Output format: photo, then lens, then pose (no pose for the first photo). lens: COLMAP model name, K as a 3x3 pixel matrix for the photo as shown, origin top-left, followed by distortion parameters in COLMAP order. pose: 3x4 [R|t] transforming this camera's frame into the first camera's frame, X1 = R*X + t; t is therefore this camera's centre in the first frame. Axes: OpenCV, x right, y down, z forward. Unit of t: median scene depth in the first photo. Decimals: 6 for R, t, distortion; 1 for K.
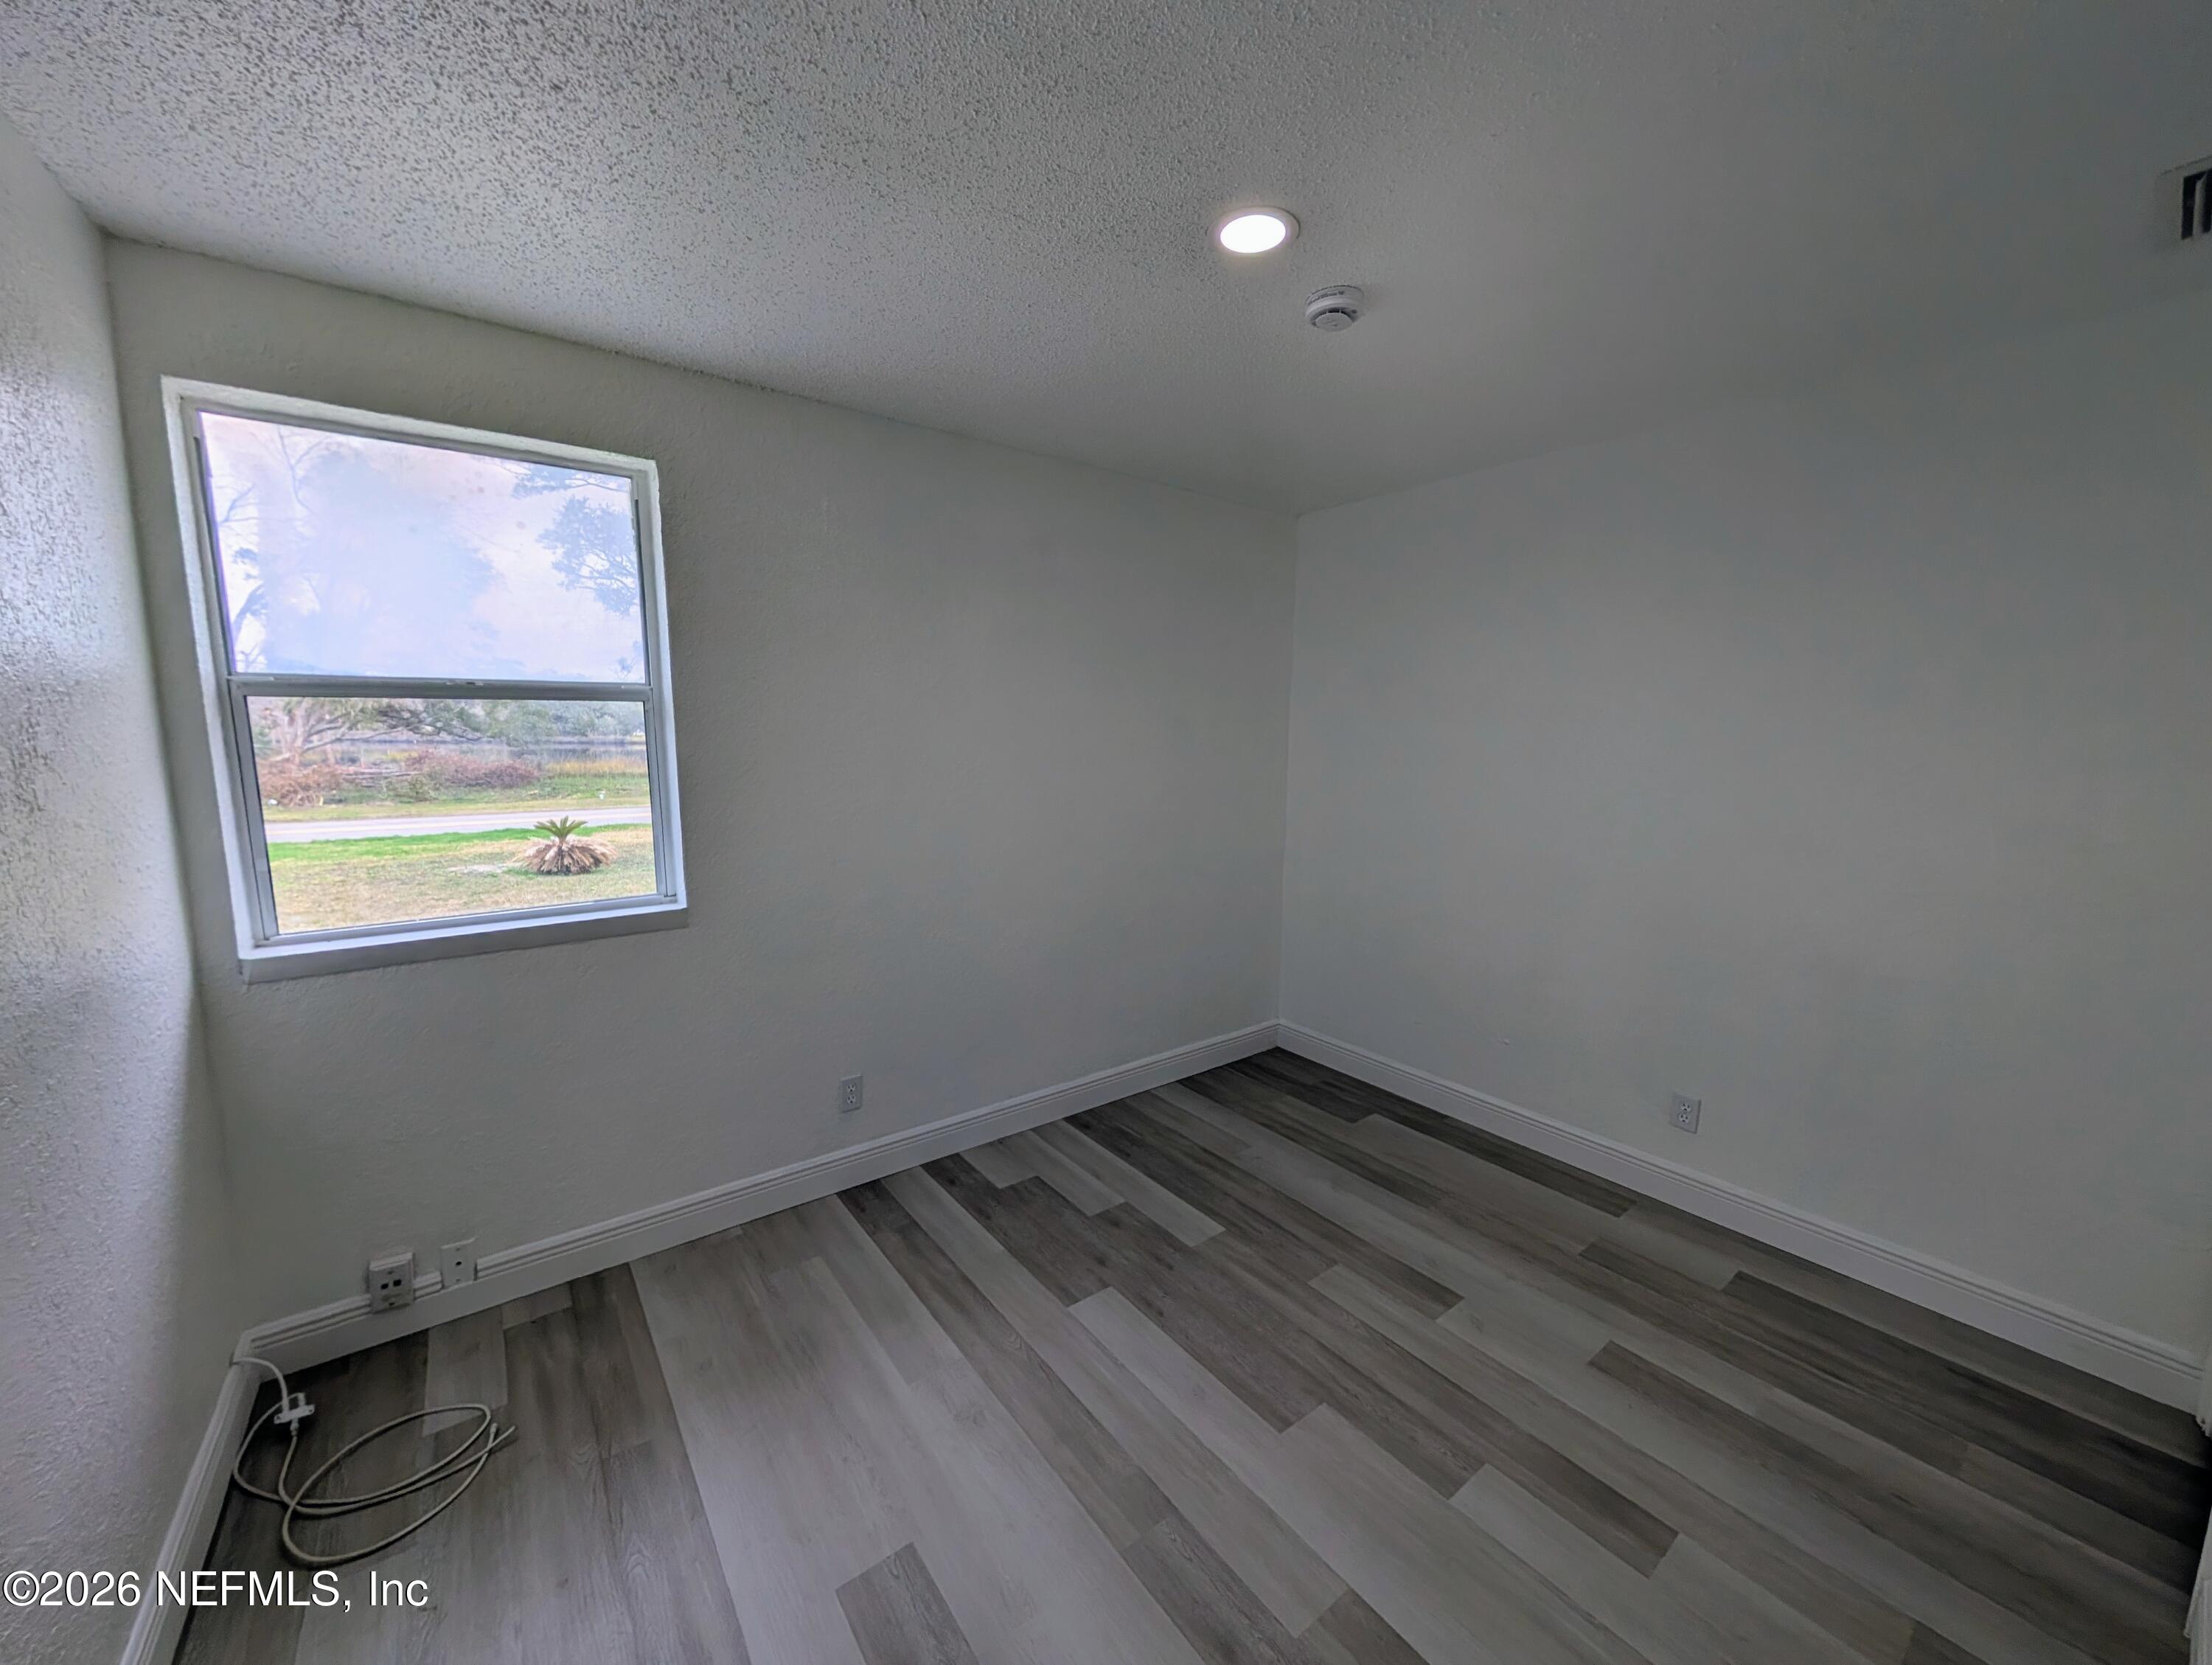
lens RADIAL K [[835.9, 0, 1099.1], [0, 835.9, 830.3], [0, 0, 1]] dist [-0.001677, 0.000598]
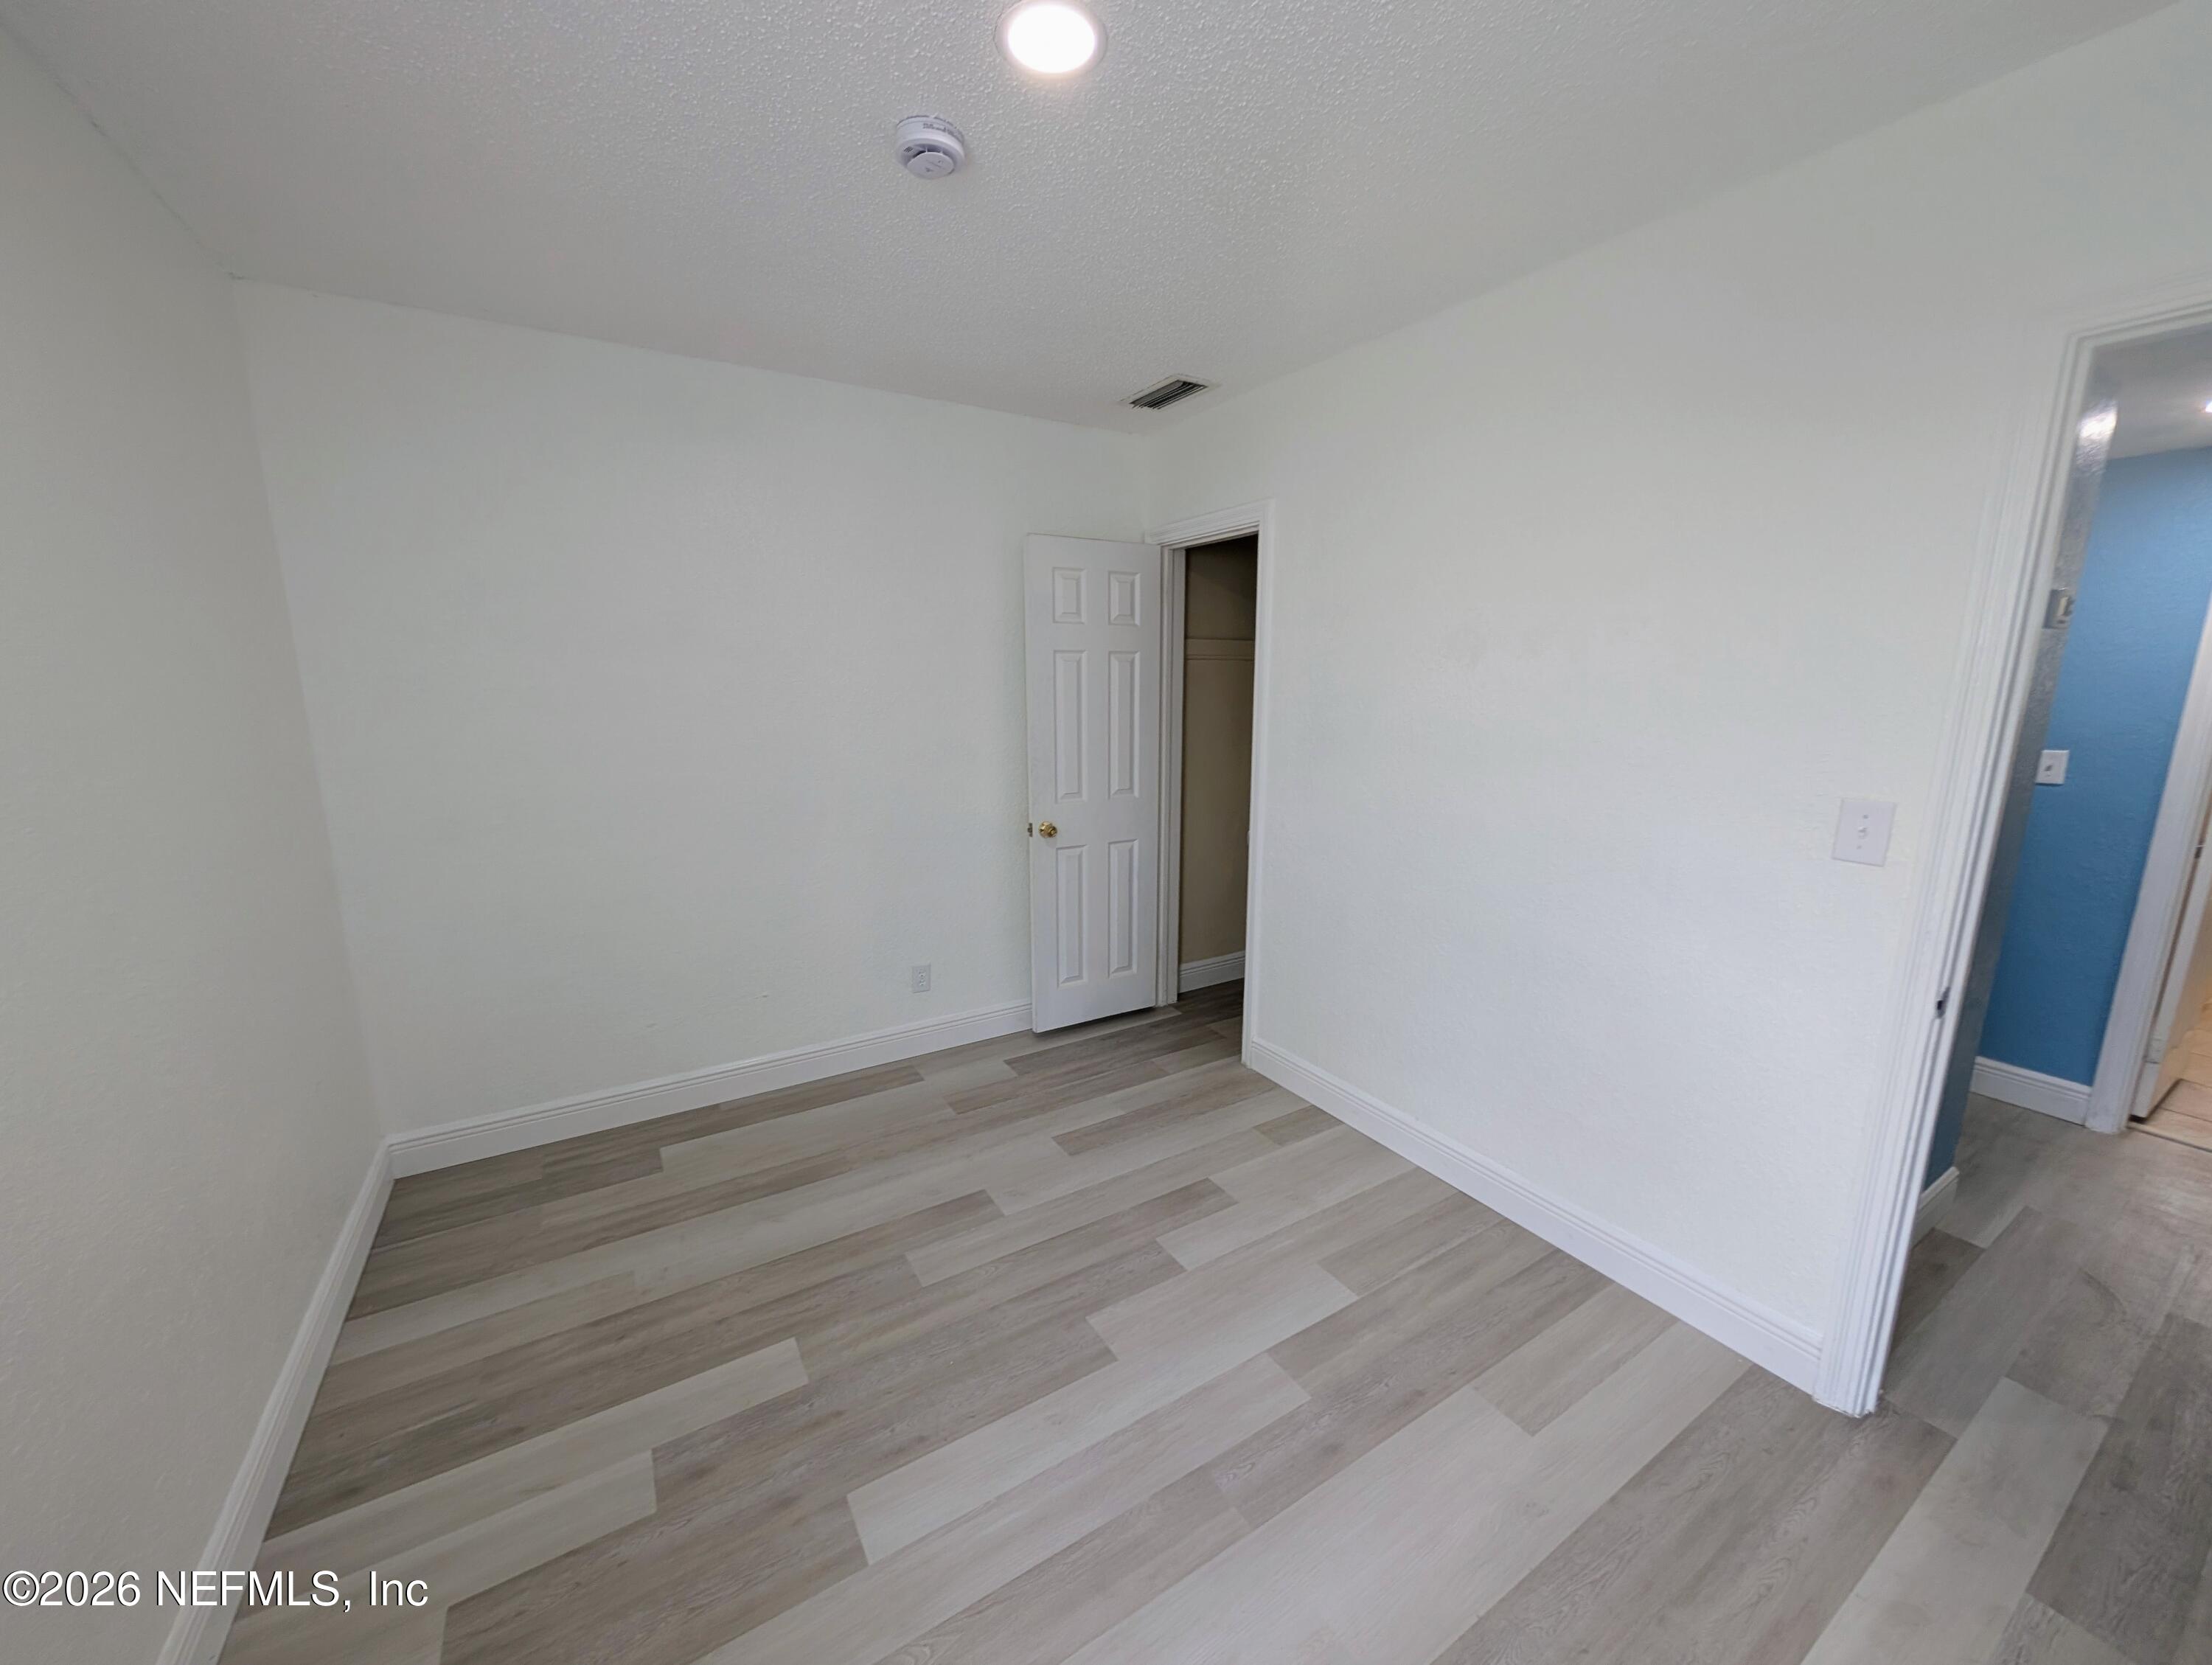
lens RADIAL K [[835.9, 0, 1097.0], [0, 835.9, 837.8], [0, 0, 1]] dist [-0.001677, 0.000598]
pose [[0.098451, -0.197932, 0.975259, -0.505461], [0.122029, 0.975025, 0.185566, -0.075710], [-0.987632, 0.100741, 0.120145, 0.638896]]
